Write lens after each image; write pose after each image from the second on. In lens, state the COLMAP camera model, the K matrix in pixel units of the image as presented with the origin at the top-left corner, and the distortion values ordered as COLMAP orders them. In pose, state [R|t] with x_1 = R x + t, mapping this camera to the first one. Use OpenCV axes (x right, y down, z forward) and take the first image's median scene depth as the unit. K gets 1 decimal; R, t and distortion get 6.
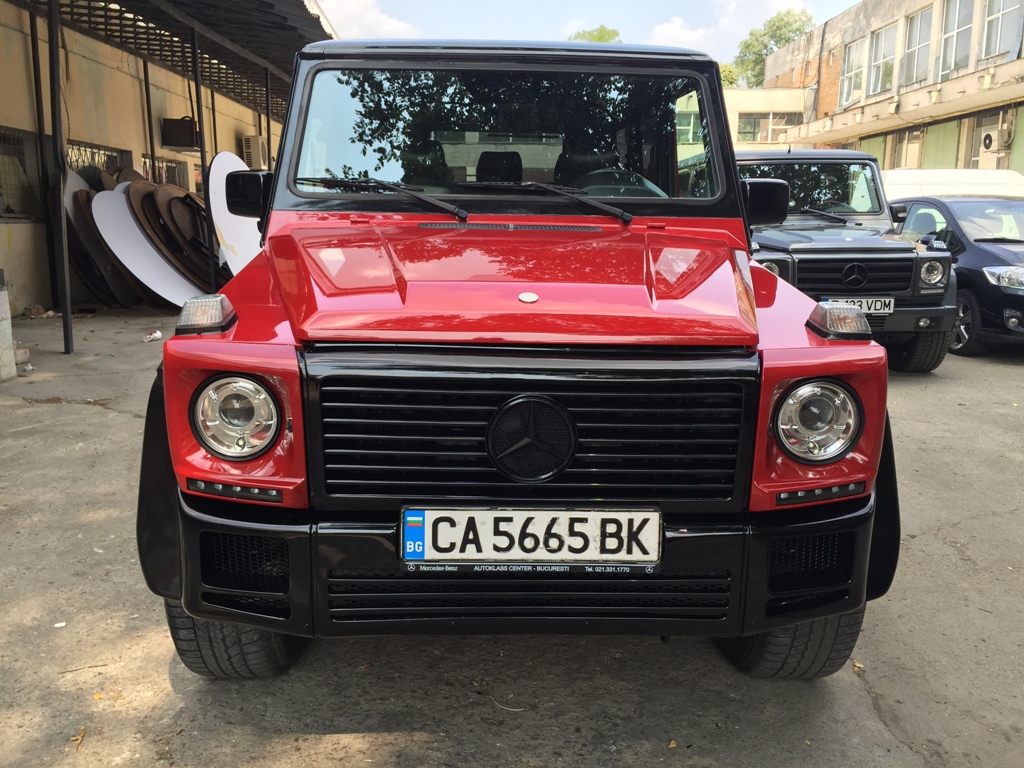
lens RADIAL K [[884.6, 0, 508.0], [0, 884.6, 380.6], [0, 0, 1]] dist [0.068287, -0.105199]
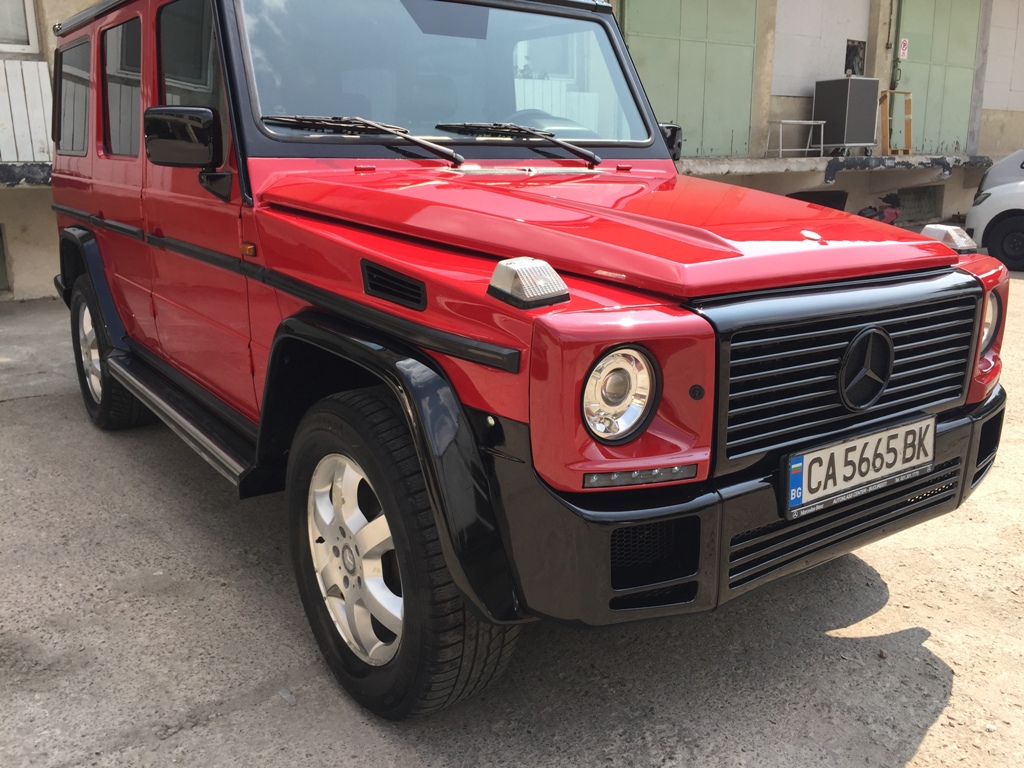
lens RADIAL K [[884.6, 0, 508.4], [0, 884.6, 383.7], [0, 0, 1]] dist [0.068287, -0.105199]
pose [[0.826620, -0.150336, 0.542308, -0.886905], [0.118065, 0.988539, 0.094077, -0.064829], [-0.550236, -0.013738, 0.834896, 0.348103]]
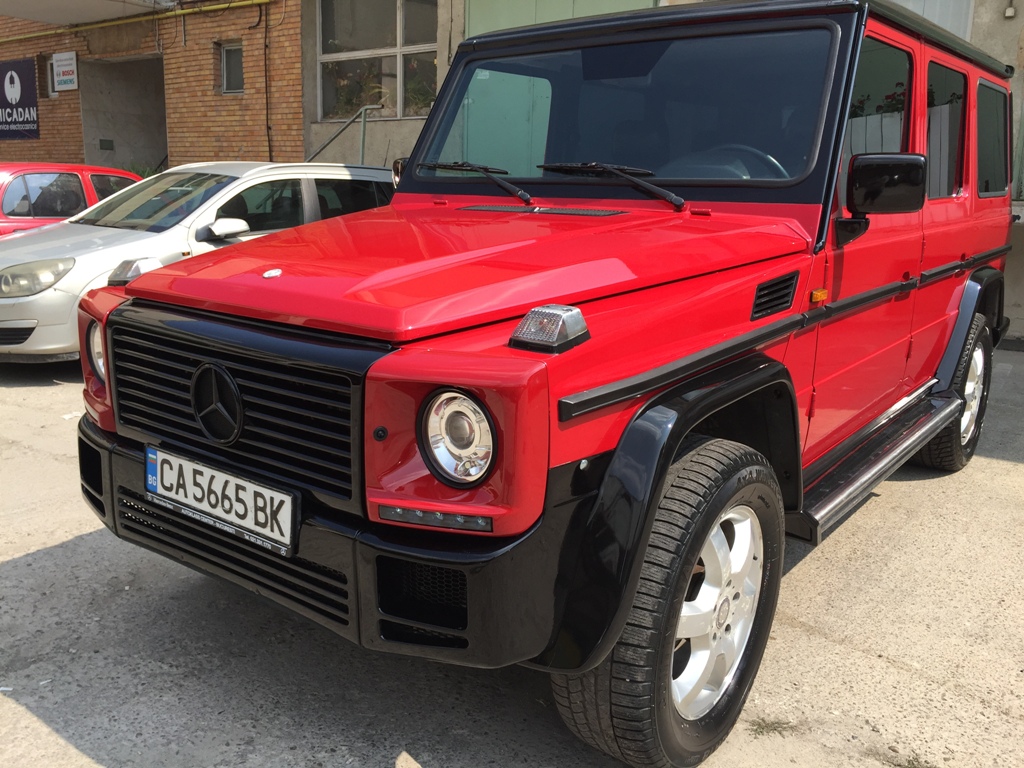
lens RADIAL K [[884.6, 0, 506.1], [0, 884.6, 384.9], [0, 0, 1]] dist [0.068287, -0.105199]
pose [[0.776941, 0.140433, -0.613711, 0.939724], [-0.128463, 0.989658, 0.063829, -0.067556], [0.616328, 0.029248, 0.786946, 0.367766]]
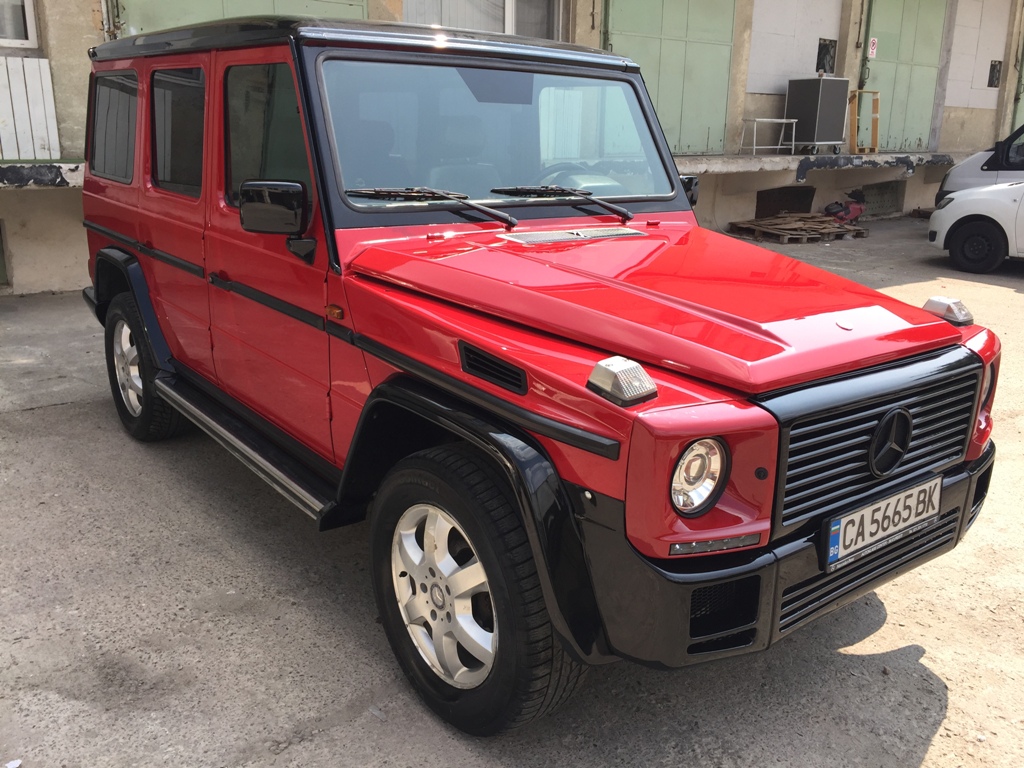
lens RADIAL K [[884.6, 0, 509.3], [0, 884.6, 383.5], [0, 0, 1]] dist [0.068287, -0.105199]
pose [[0.801353, -0.159484, 0.576539, -1.092084], [0.101693, 0.986096, 0.131430, -0.229442], [-0.589484, -0.046692, 0.806429, 0.309476]]
